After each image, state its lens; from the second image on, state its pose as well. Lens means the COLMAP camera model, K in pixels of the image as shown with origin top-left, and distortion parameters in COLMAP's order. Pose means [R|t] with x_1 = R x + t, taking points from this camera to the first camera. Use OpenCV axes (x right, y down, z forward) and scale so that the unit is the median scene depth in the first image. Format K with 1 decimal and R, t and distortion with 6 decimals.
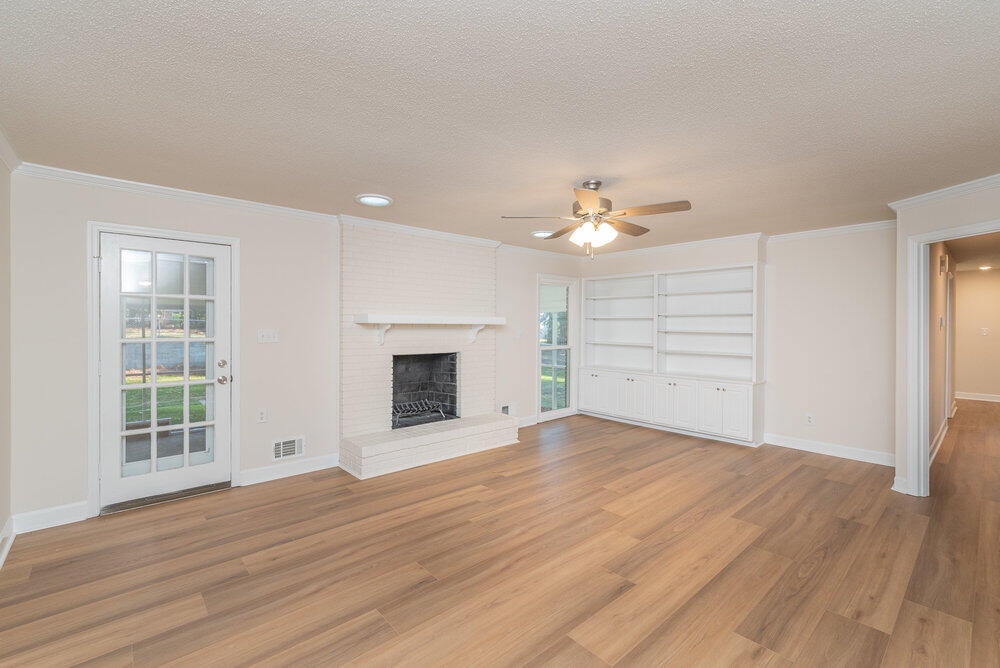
lens RADIAL K [[434.3, 0, 482.8], [0, 434.3, 327.5], [0, 0, 1]] dist [-0.001324, -0.000077]
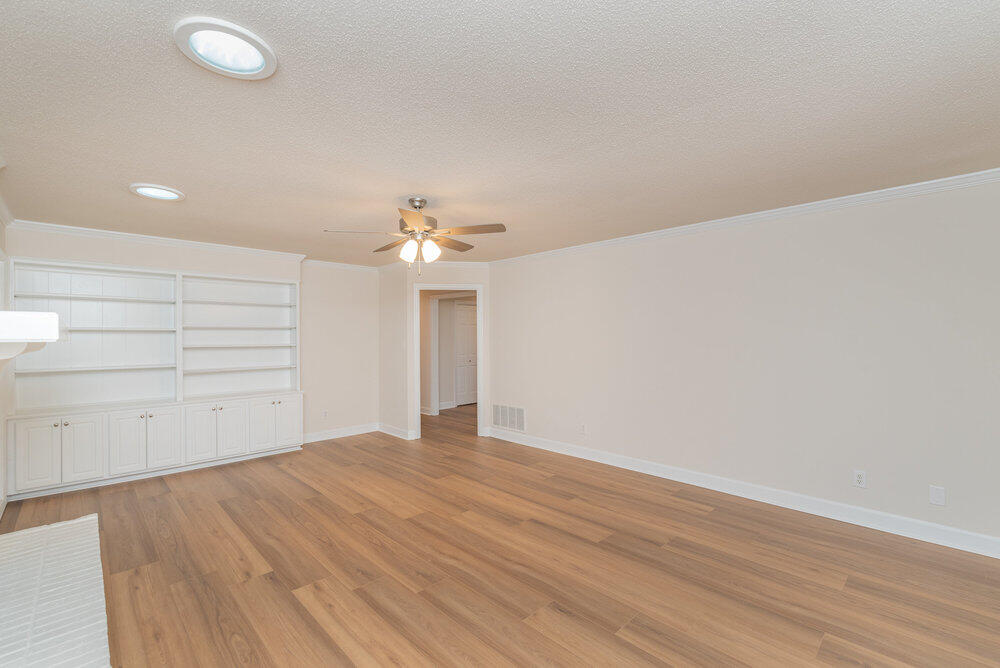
lens RADIAL K [[434.3, 0, 507.0], [0, 434.3, 336.7], [0, 0, 1]] dist [-0.001324, -0.000077]
pose [[-0.077580, -0.001523, 0.996985, -0.673246], [0.012125, 0.999923, 0.002471, -0.007955], [-0.996912, 0.012280, -0.077556, 0.743451]]
